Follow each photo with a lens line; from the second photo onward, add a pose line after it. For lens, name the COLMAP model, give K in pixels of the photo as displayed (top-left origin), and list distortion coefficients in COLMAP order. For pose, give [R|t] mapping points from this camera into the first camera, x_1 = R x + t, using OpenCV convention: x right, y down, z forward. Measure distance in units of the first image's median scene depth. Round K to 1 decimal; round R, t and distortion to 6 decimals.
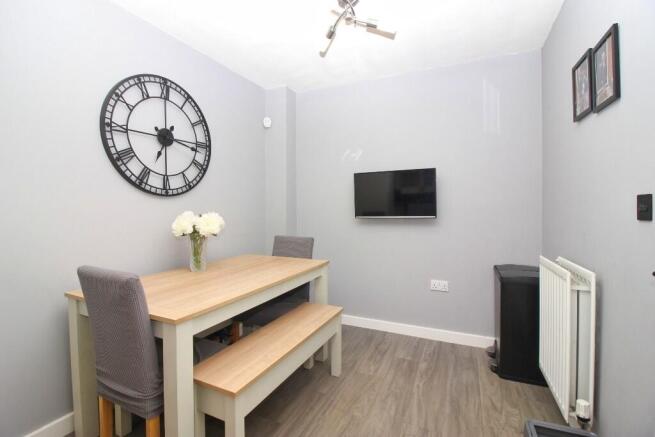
lens RADIAL K [[305.4, 0, 324.2], [0, 305.4, 209.6], [0, 0, 1]] dist [-0.003371, -0.001278]
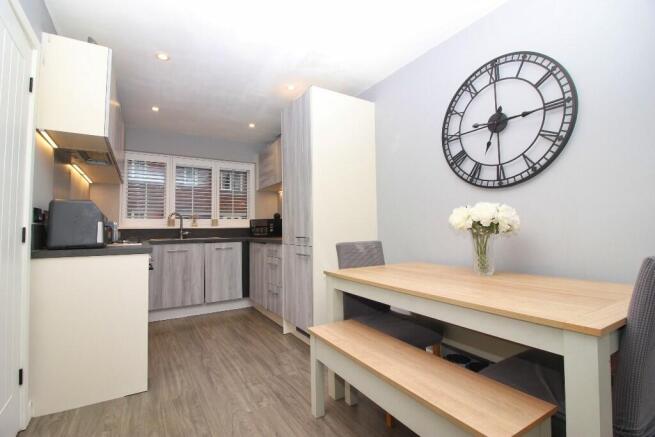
lens RADIAL K [[303.8, 0, 326.1], [0, 303.8, 213.9], [0, 0, 1]] dist [-0.001391, -0.000214]
pose [[-0.551611, -0.028299, -0.833621, 0.498046], [0.009470, 0.999147, -0.040185, 0.063013], [0.834048, -0.030061, -0.550873, 1.062349]]
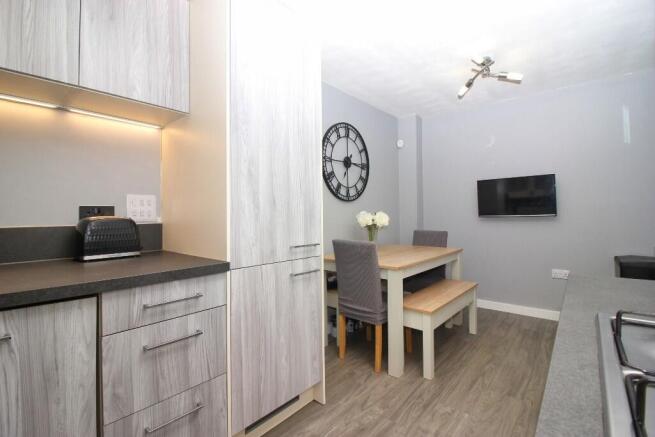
lens RADIAL K [[305.4, 0, 324.2], [0, 305.4, 209.6], [0, 0, 1]] dist [-0.003371, -0.001278]
pose [[0.963520, -0.011518, -0.267388, -0.230174], [0.004947, 0.999669, -0.025234, 0.034113], [0.267590, 0.022991, 0.963259, -0.477589]]
